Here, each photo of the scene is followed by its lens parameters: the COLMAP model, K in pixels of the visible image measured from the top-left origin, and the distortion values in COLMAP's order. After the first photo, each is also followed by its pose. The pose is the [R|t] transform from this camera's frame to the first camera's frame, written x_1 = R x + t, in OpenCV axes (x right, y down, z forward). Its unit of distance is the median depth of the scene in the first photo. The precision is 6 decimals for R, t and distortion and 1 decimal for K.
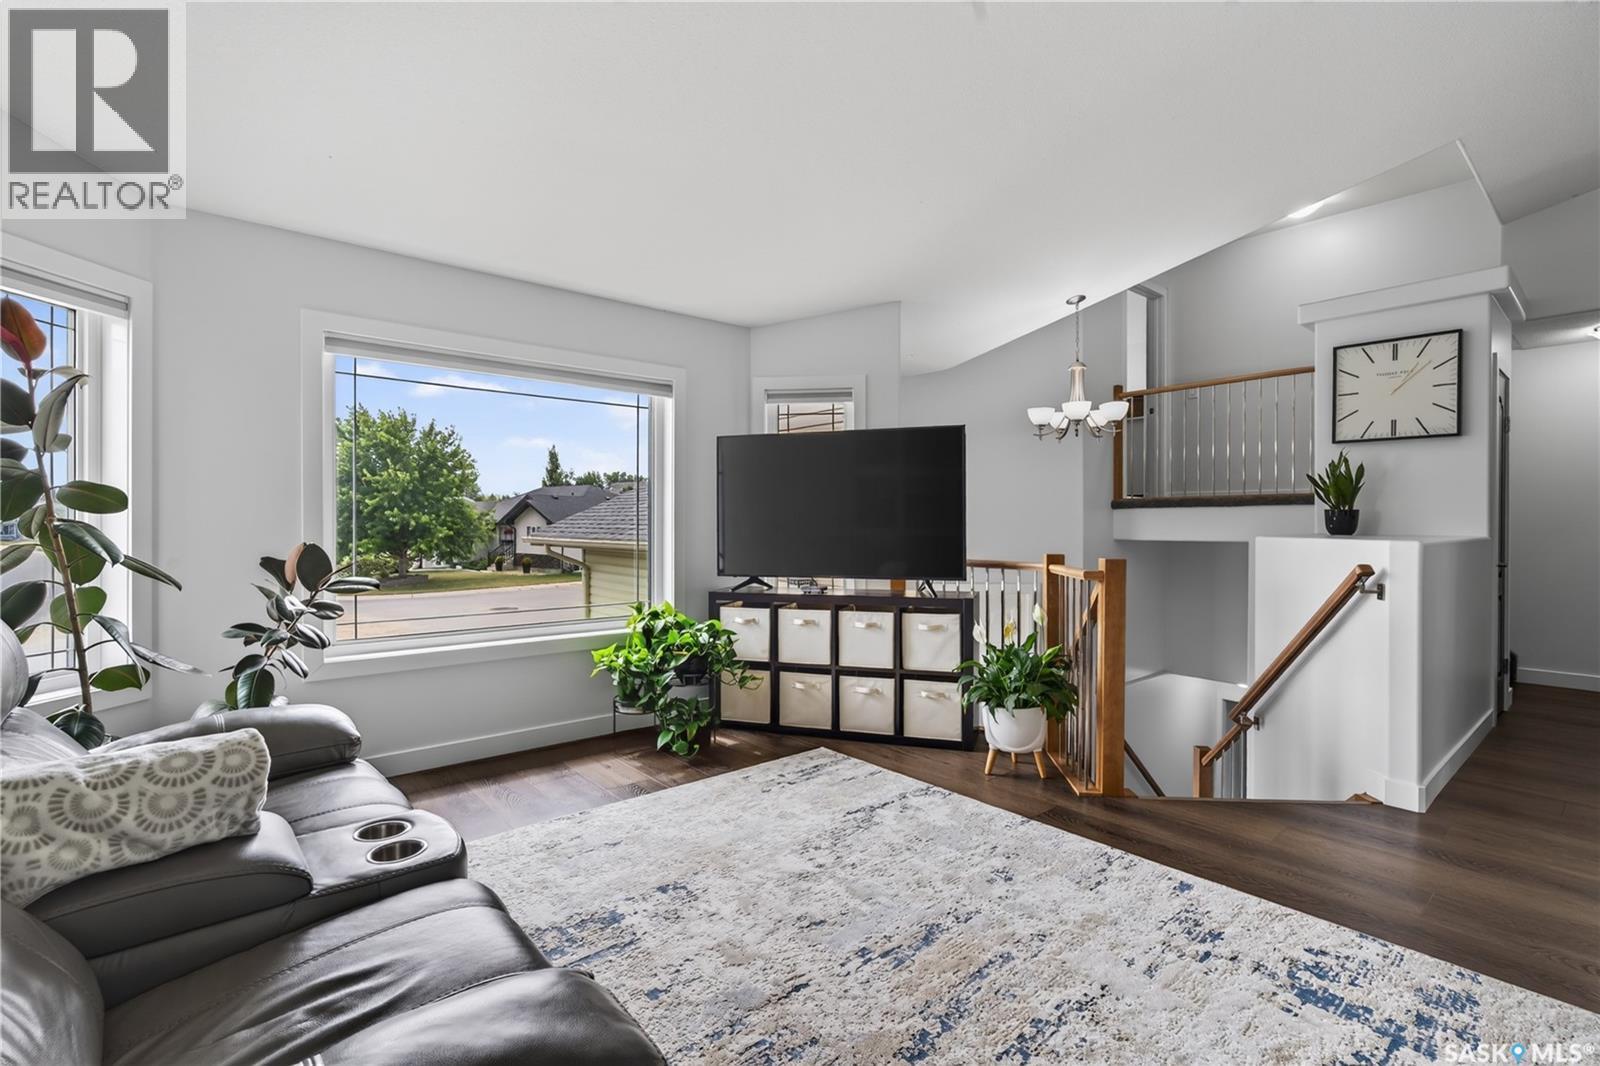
lens RADIAL K [[729.3, 0, 790.8], [0, 729.3, 520.0], [0, 0, 1]] dist [-0.005414, 0.000113]
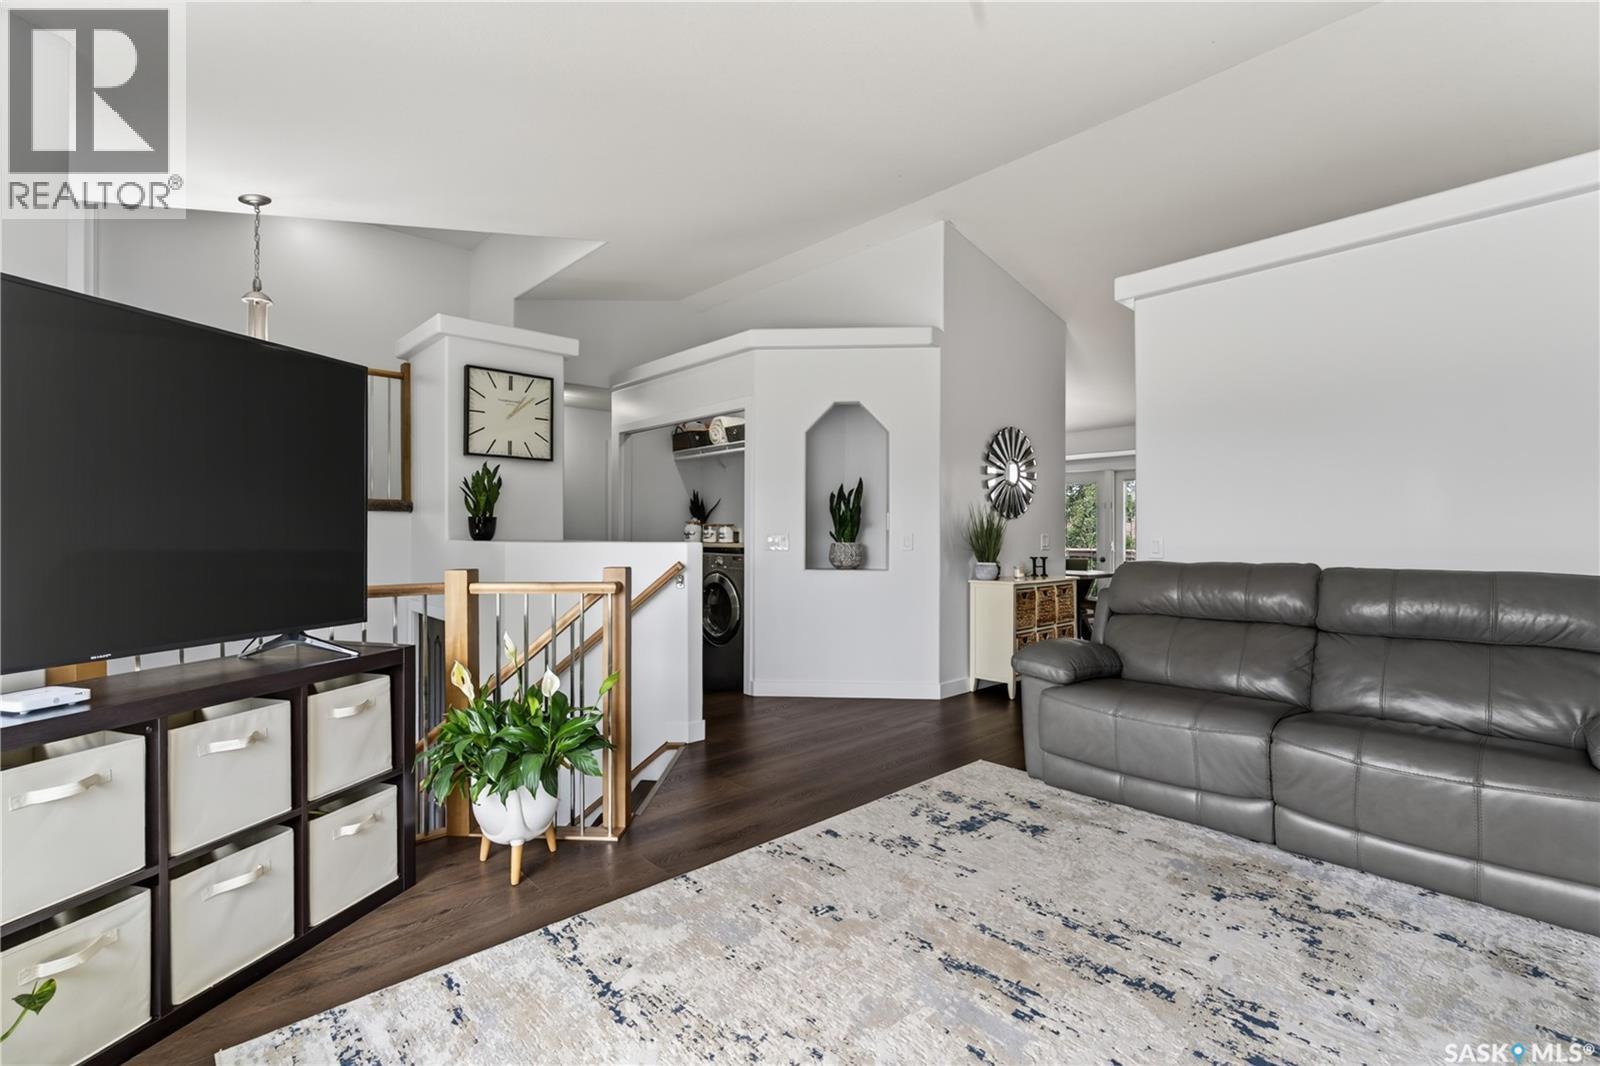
lens RADIAL K [[716.8, 0, 796.7], [0, 716.8, 535.1], [0, 0, 1]] dist [-0.004921, -0.000196]
pose [[-0.054031, -0.002737, 0.998535, -0.436876], [-0.007315, 0.999970, 0.002345, 0.008246], [-0.998512, -0.007178, -0.054050, 0.776413]]
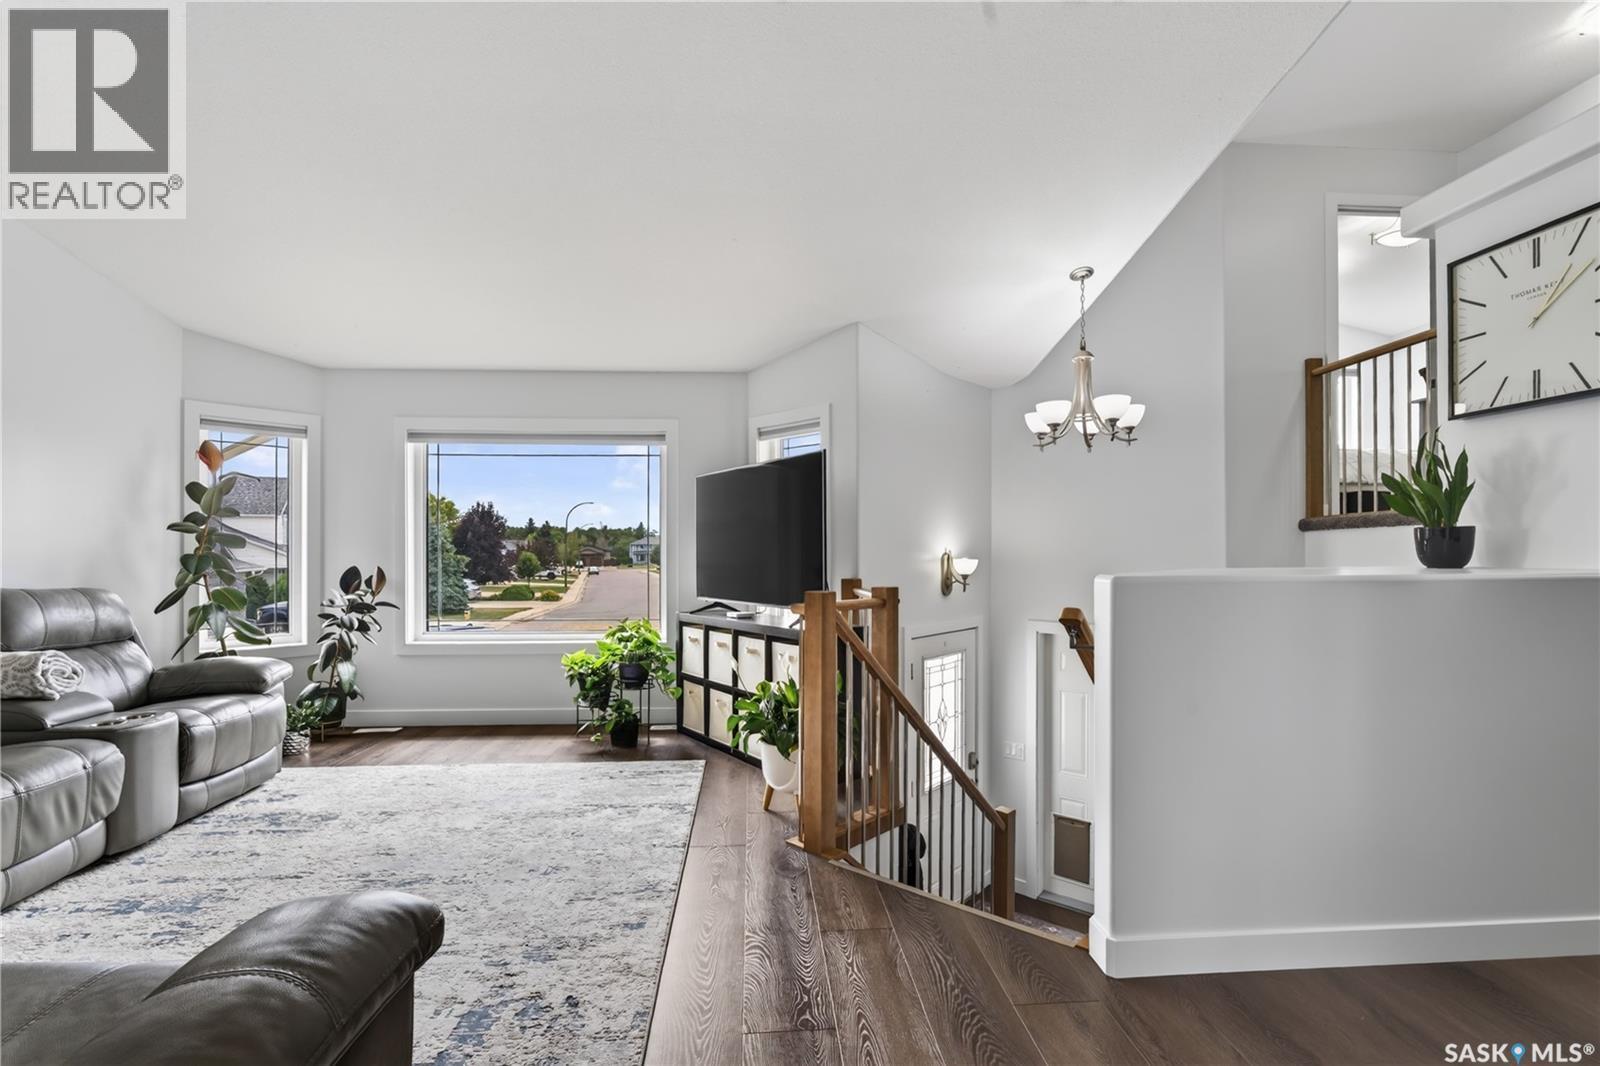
lens RADIAL K [[726.4, 0, 790.0], [0, 726.4, 547.3], [0, 0, 1]] dist [-0.014938, -0.000291]
pose [[0.801900, -0.007753, -0.597408, 0.889801], [0.006039, 0.999970, -0.004871, 0.003201], [0.597427, 0.000299, 0.801923, 0.240984]]
